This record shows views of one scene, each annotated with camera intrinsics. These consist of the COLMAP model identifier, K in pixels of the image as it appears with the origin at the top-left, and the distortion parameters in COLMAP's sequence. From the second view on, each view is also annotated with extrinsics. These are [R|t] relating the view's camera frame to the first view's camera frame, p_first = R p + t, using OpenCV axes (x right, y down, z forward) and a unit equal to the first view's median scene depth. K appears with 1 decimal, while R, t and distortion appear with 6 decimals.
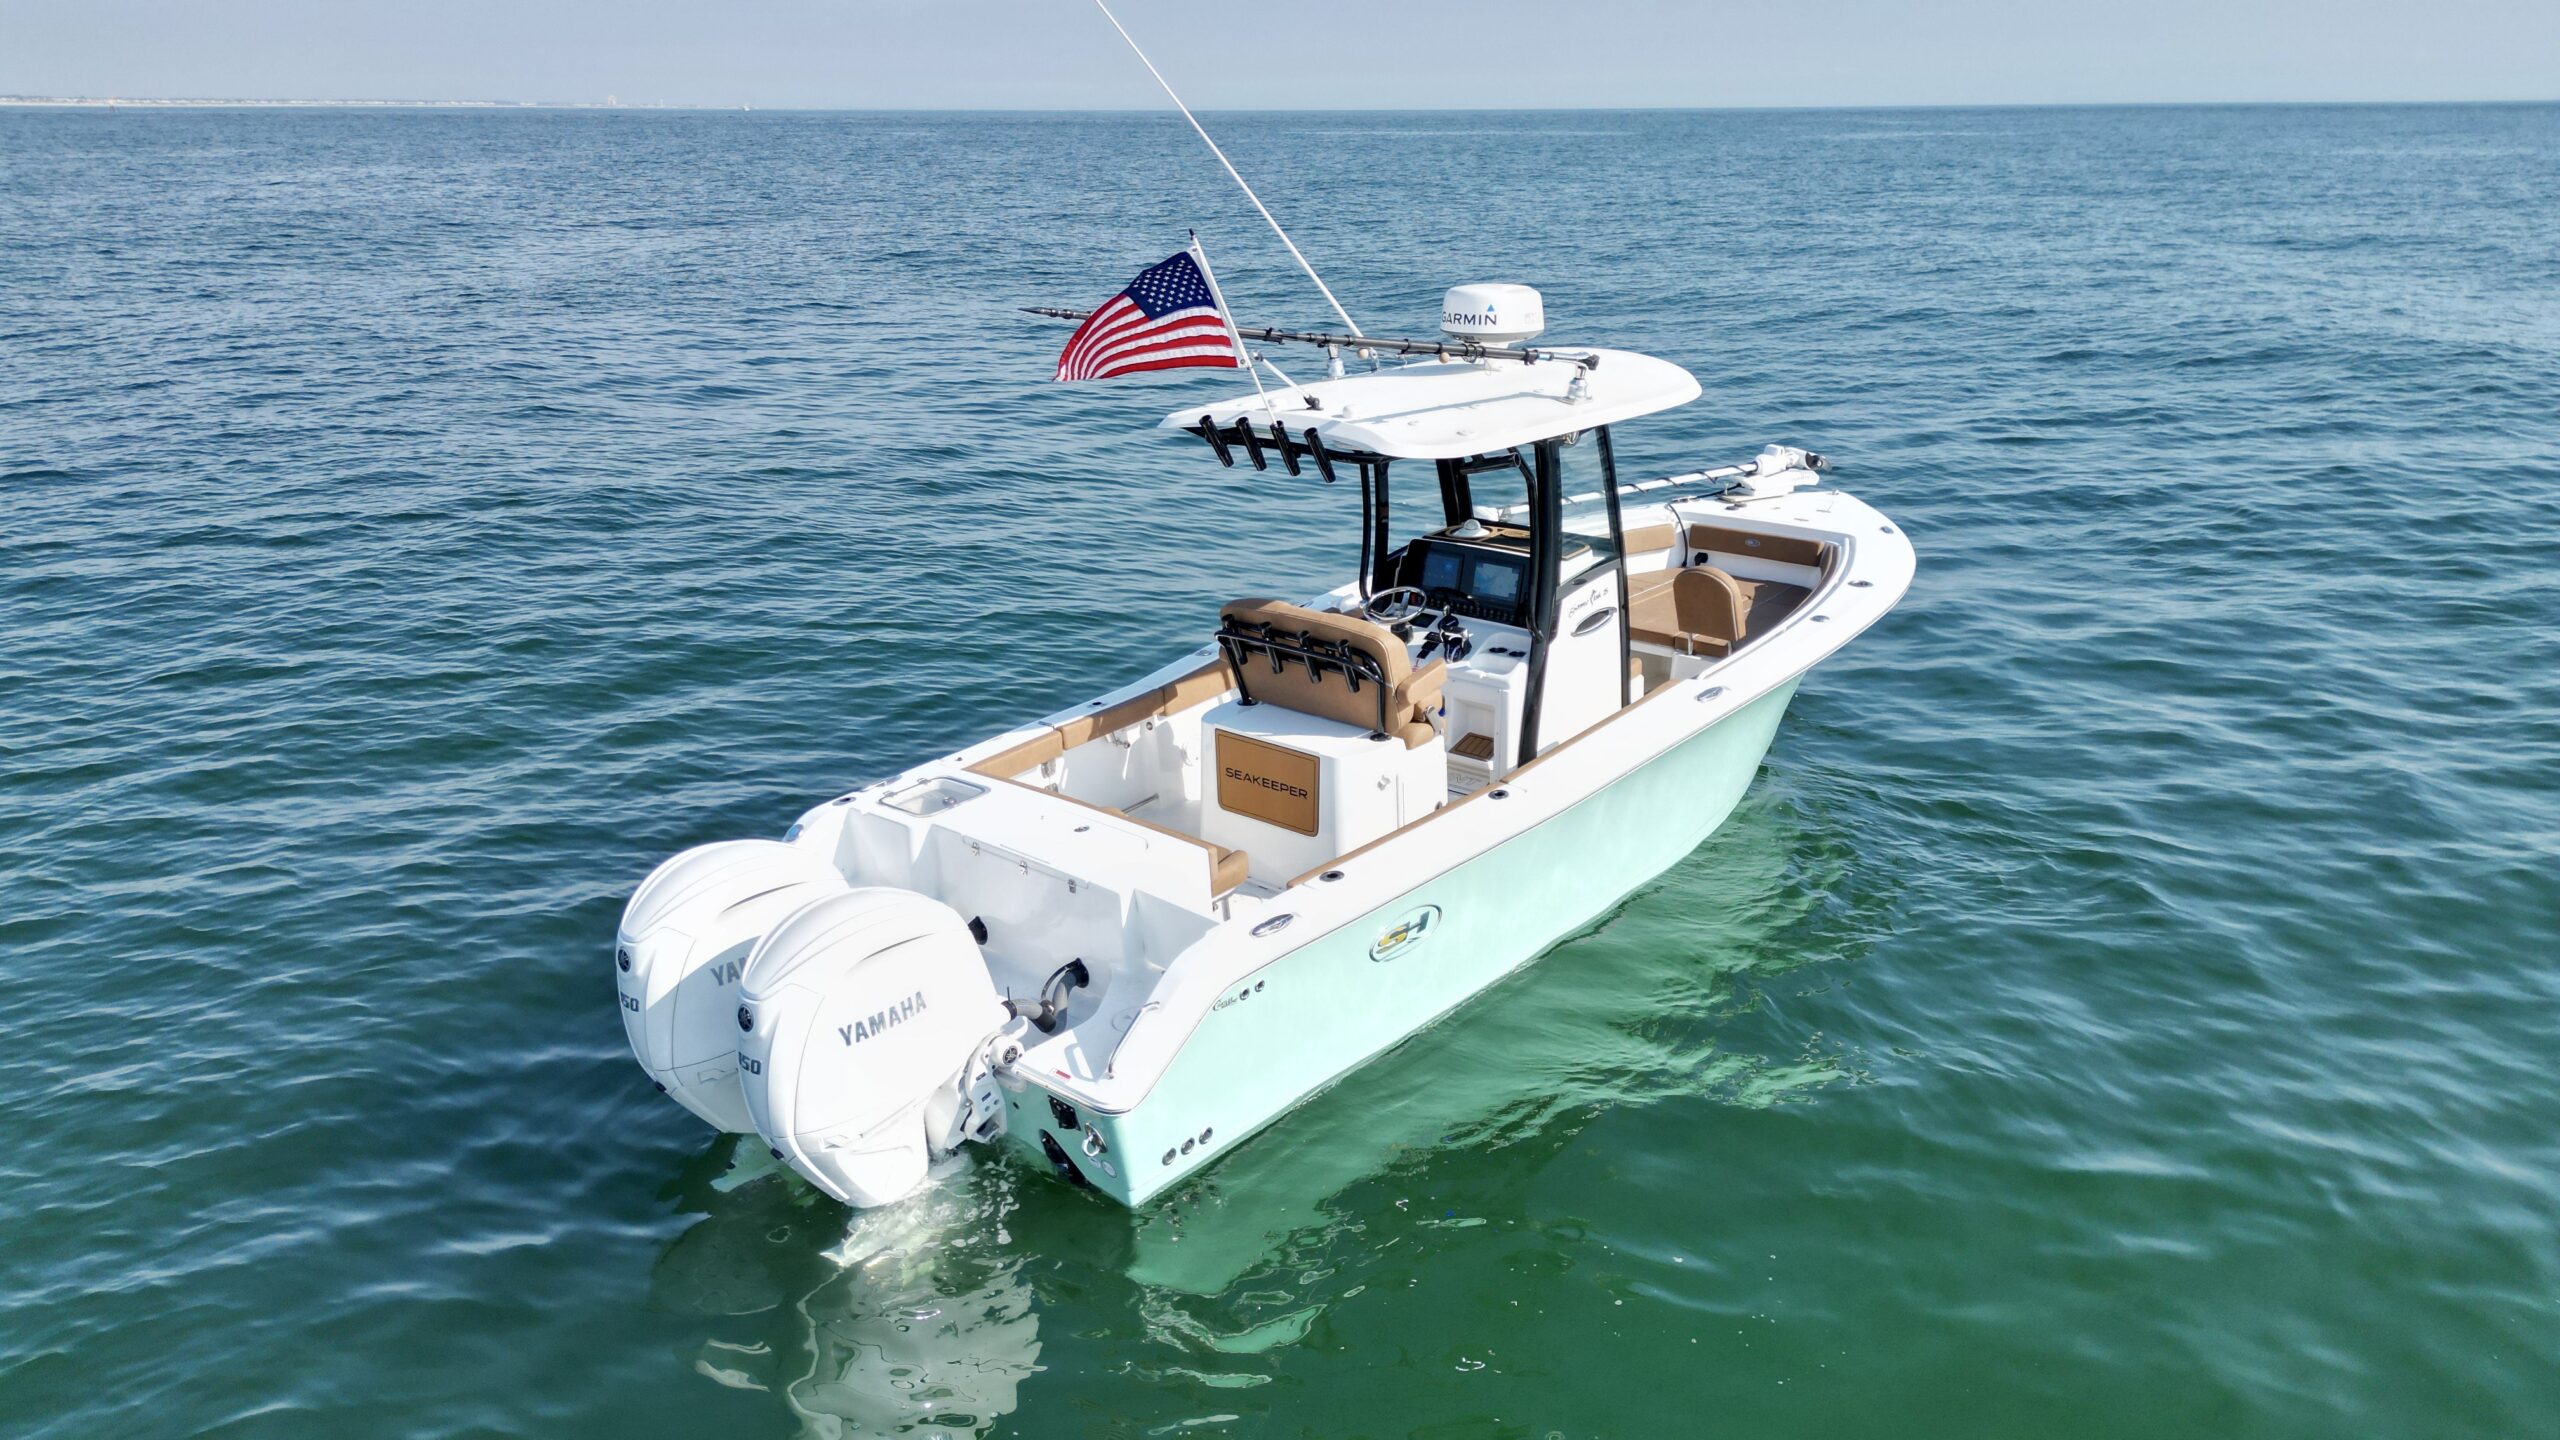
lens RADIAL K [[1908.4, 0, 1280.0], [0, 1908.4, 720.0], [0, 0, 1]] dist [-0.002168, -0.002558]
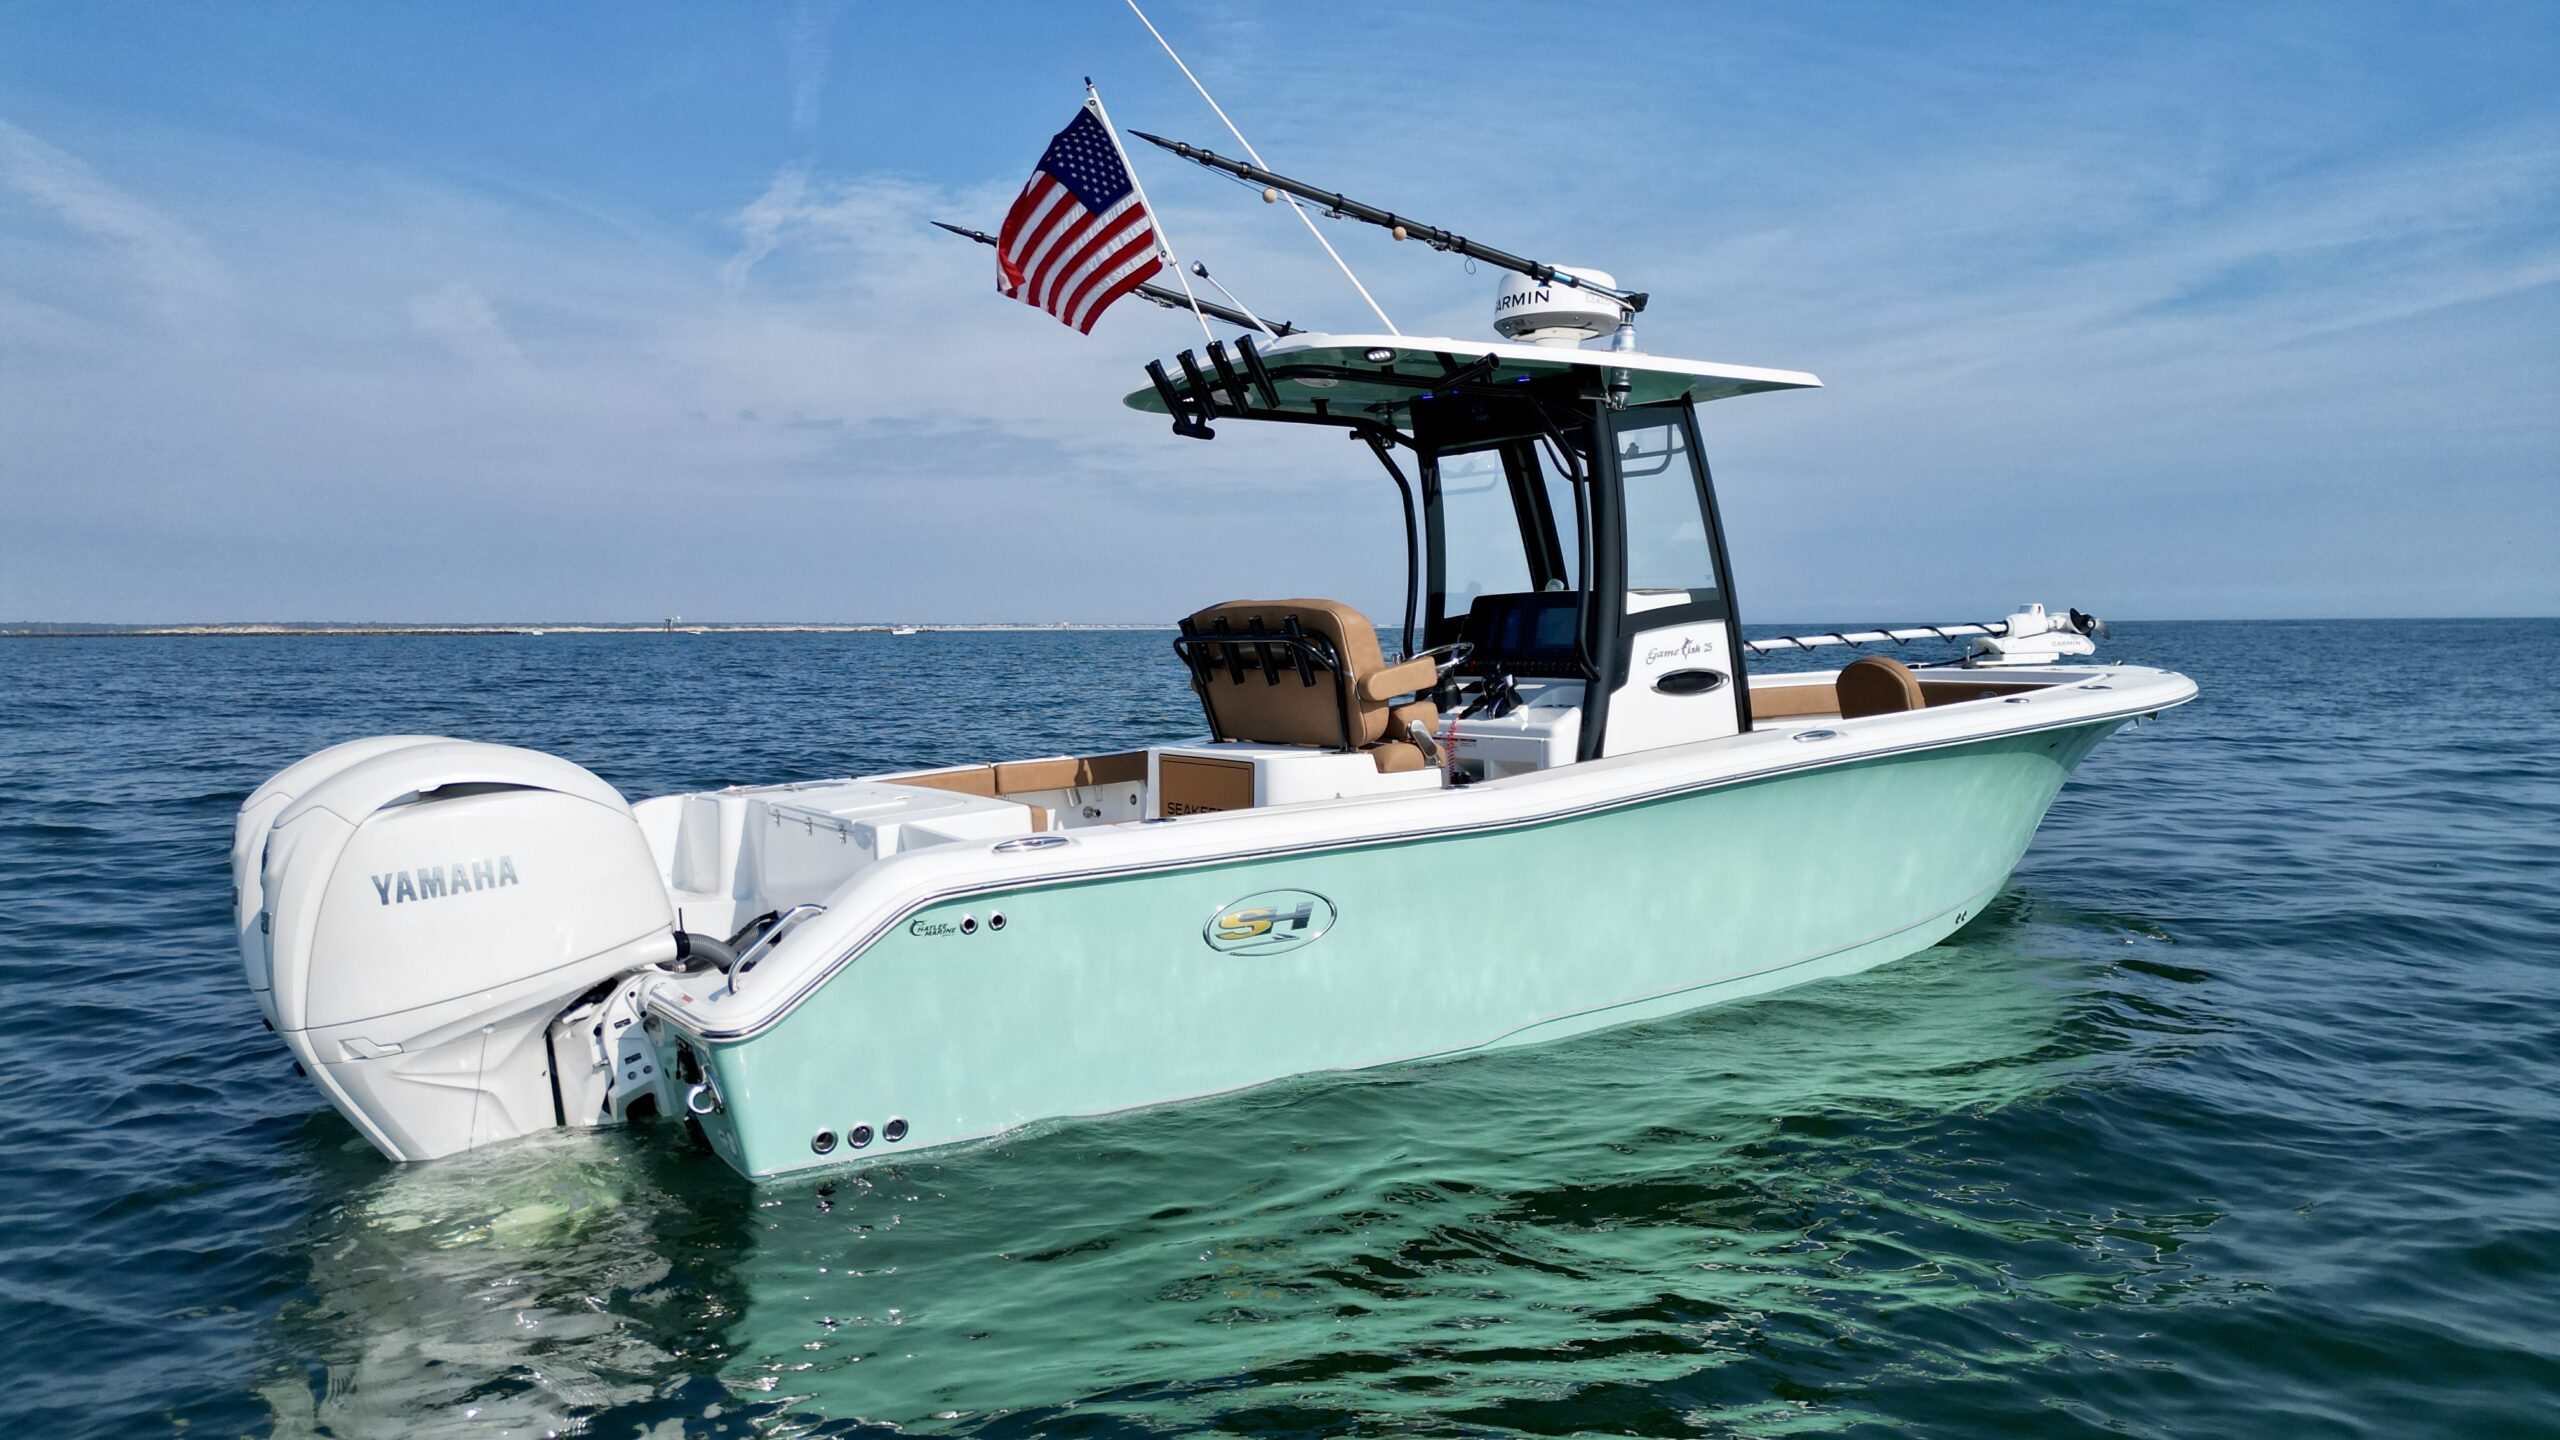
lens RADIAL K [[1908.4, 0, 1280.0], [0, 1908.4, 720.0], [0, 0, 1]] dist [-0.002168, -0.002558]
pose [[0.971340, 0.021986, -0.236675, 0.212602], [-0.080779, 0.966983, -0.241699, 0.187044], [0.223547, 0.253890, 0.941045, 0.269286]]
